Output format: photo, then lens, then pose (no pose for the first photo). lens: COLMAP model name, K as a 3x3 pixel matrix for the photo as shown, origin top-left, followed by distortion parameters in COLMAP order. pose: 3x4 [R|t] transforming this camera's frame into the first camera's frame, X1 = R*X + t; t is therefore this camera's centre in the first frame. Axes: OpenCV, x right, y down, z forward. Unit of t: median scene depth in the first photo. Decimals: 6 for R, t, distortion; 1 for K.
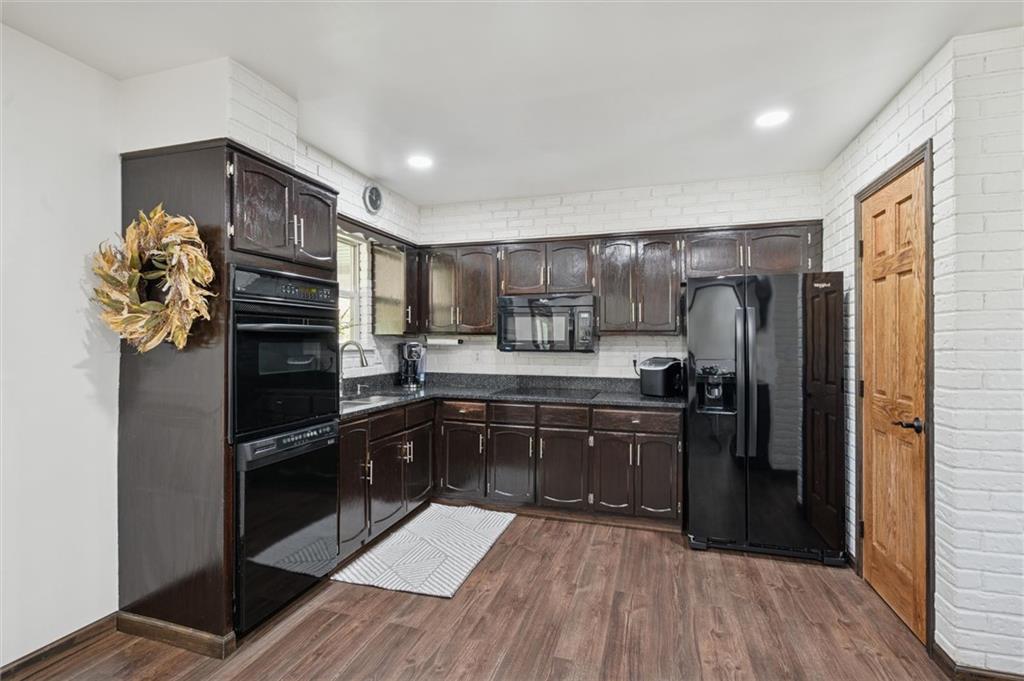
lens RADIAL K [[491.9, 0, 512.0], [0, 491.9, 340.5], [0, 0, 1]] dist [0.002075, 0.000666]
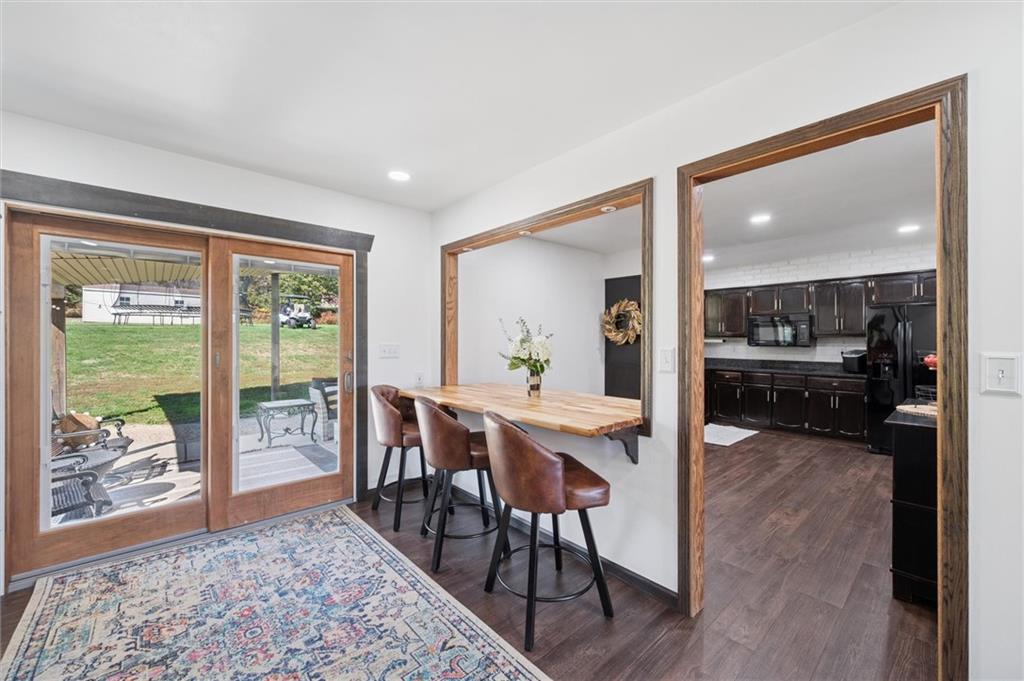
lens RADIAL K [[401.9, 0, 512.0], [0, 401.9, 340.5], [0, 0, 1]] dist [-0.000749, 0.000104]
pose [[0.852479, -0.001875, -0.522758, 0.005339], [0.003736, 0.999990, 0.002506, -0.006623], [0.522748, -0.004090, 0.852478, -0.813637]]
